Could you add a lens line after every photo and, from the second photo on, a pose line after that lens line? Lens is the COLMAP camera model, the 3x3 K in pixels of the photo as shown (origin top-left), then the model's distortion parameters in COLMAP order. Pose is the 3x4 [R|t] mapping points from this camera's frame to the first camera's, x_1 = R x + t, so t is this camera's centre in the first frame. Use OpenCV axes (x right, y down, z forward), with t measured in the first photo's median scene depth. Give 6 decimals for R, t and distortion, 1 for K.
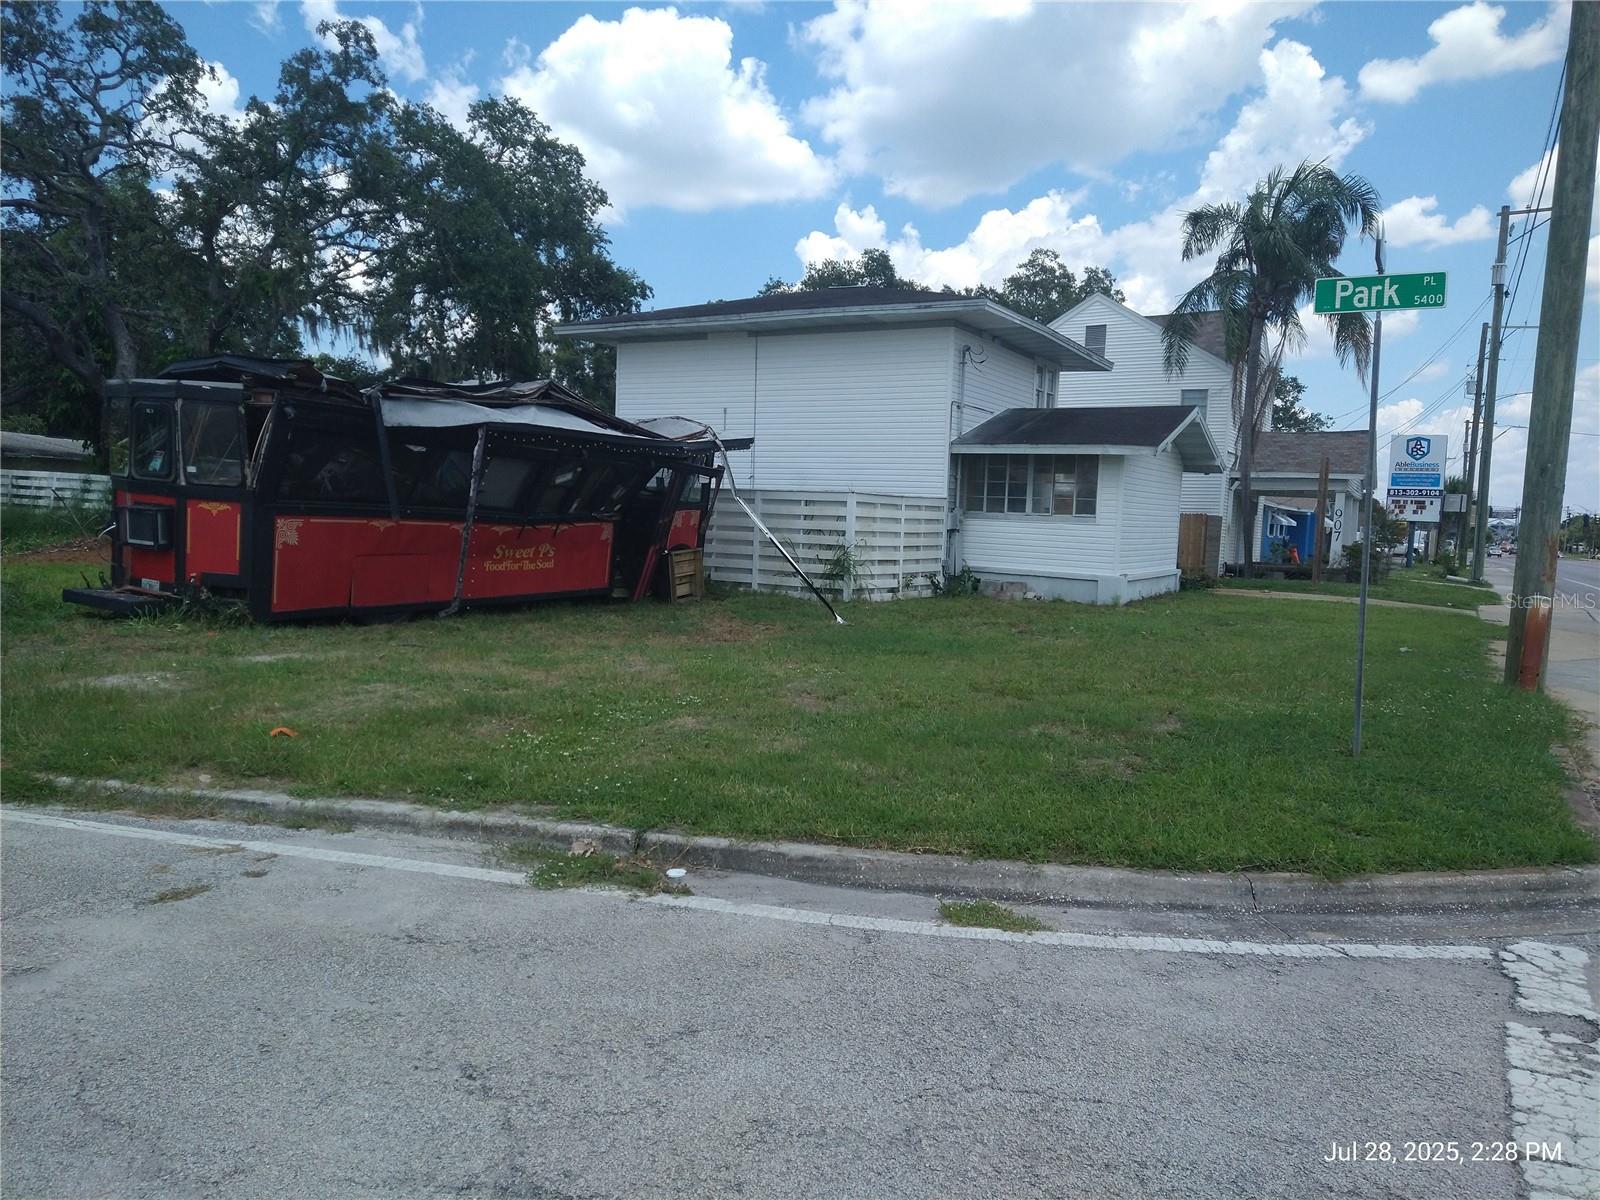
lens RADIAL K [[1177.3, 0, 794.9], [0, 1177.3, 595.9], [0, 0, 1]] dist [0.077192, -0.064102]
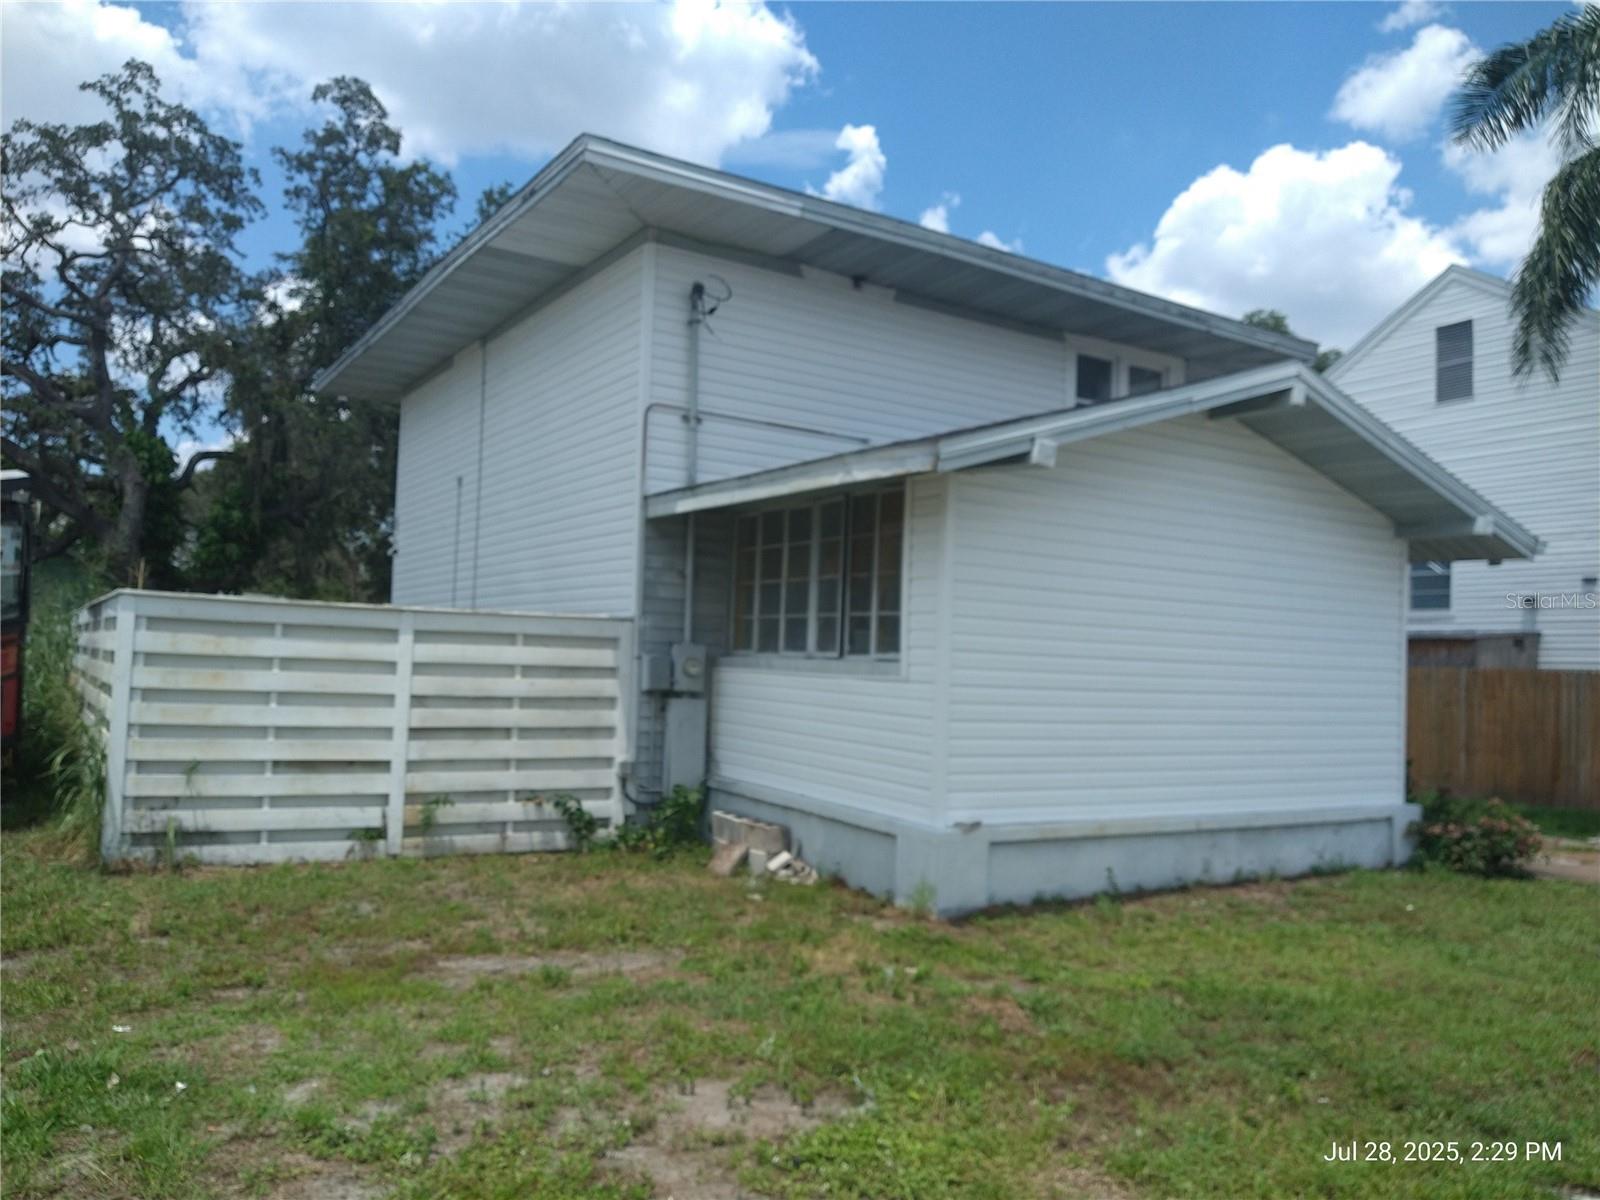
lens RADIAL K [[1177.3, 0, 799.0], [0, 1177.3, 592.9], [0, 0, 1]] dist [0.077192, -0.064102]
pose [[0.866961, -0.035536, -0.497108, 0.428664], [-0.037807, 0.989891, -0.136699, -0.037404], [0.496940, 0.137307, 0.856853, 0.699875]]
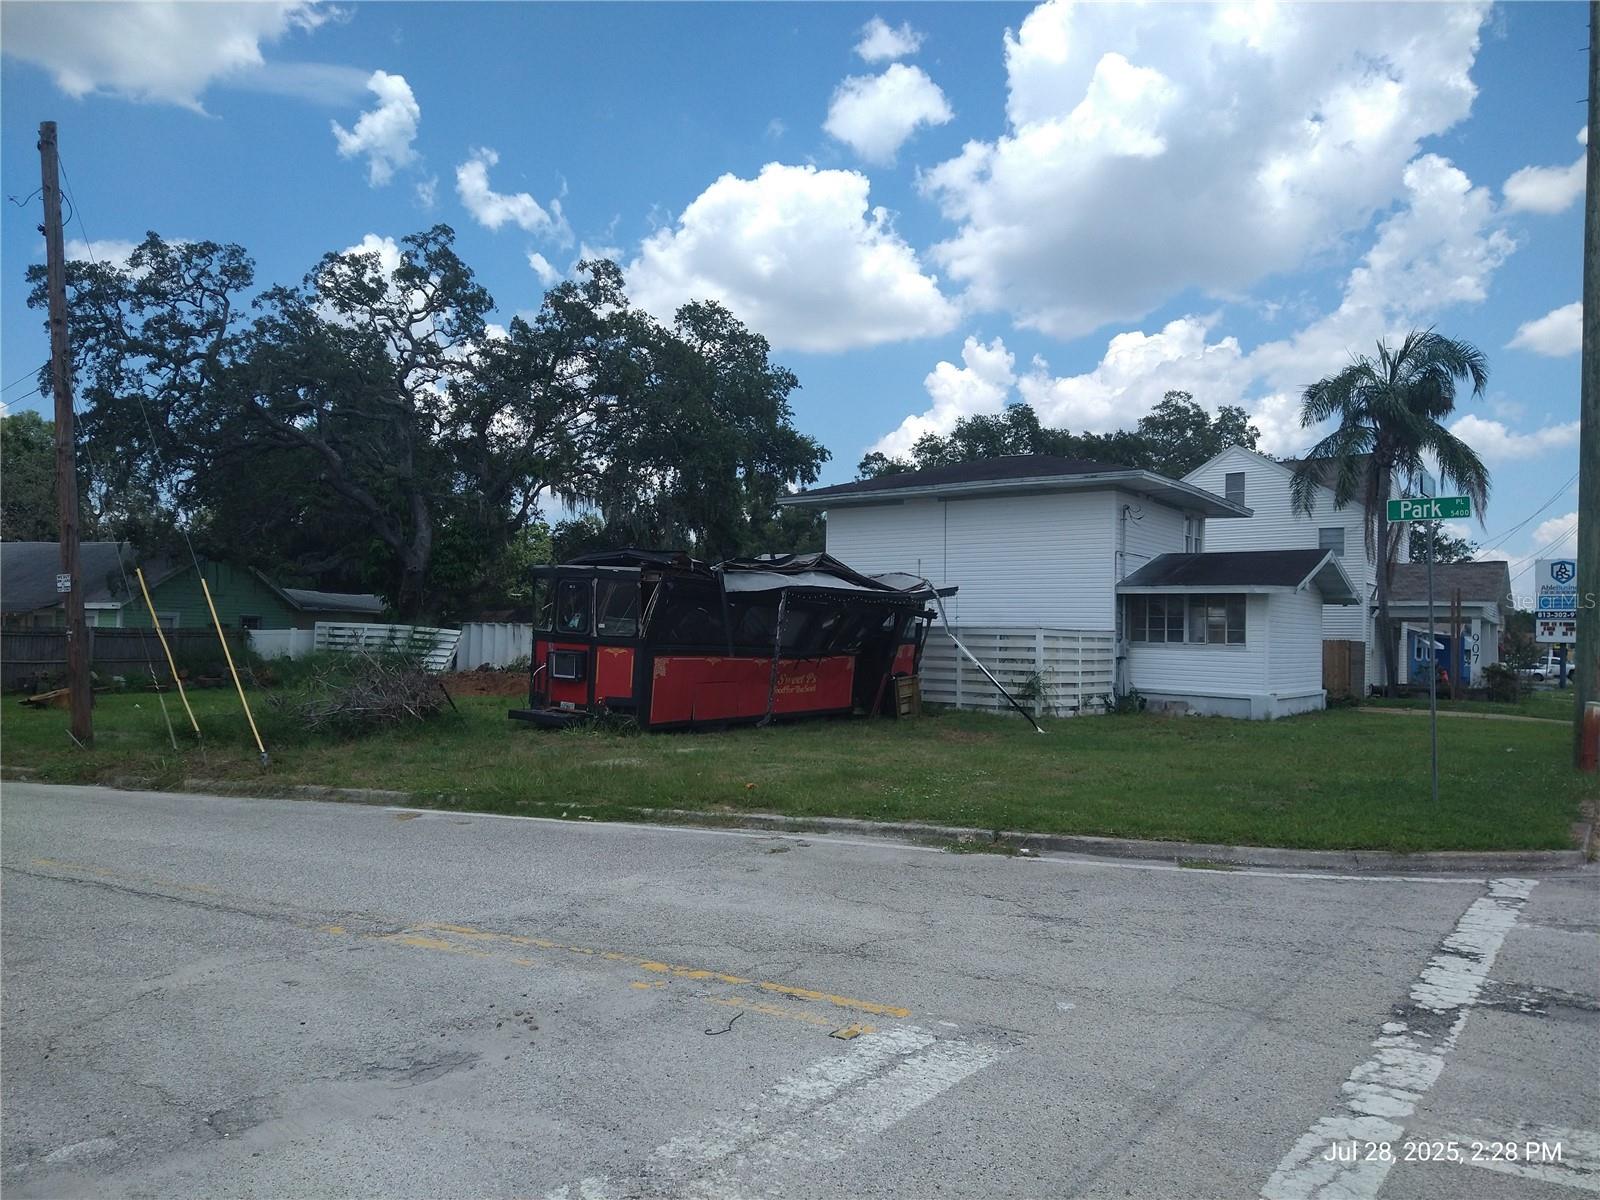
lens RADIAL K [[1177.3, 0, 793.2], [0, 1177.3, 596.8], [0, 0, 1]] dist [0.077192, -0.064102]
pose [[0.993653, -0.021693, -0.110375, -0.066321], [0.009579, 0.993982, -0.109121, 0.011260], [0.112078, 0.107371, 0.987882, -0.241652]]
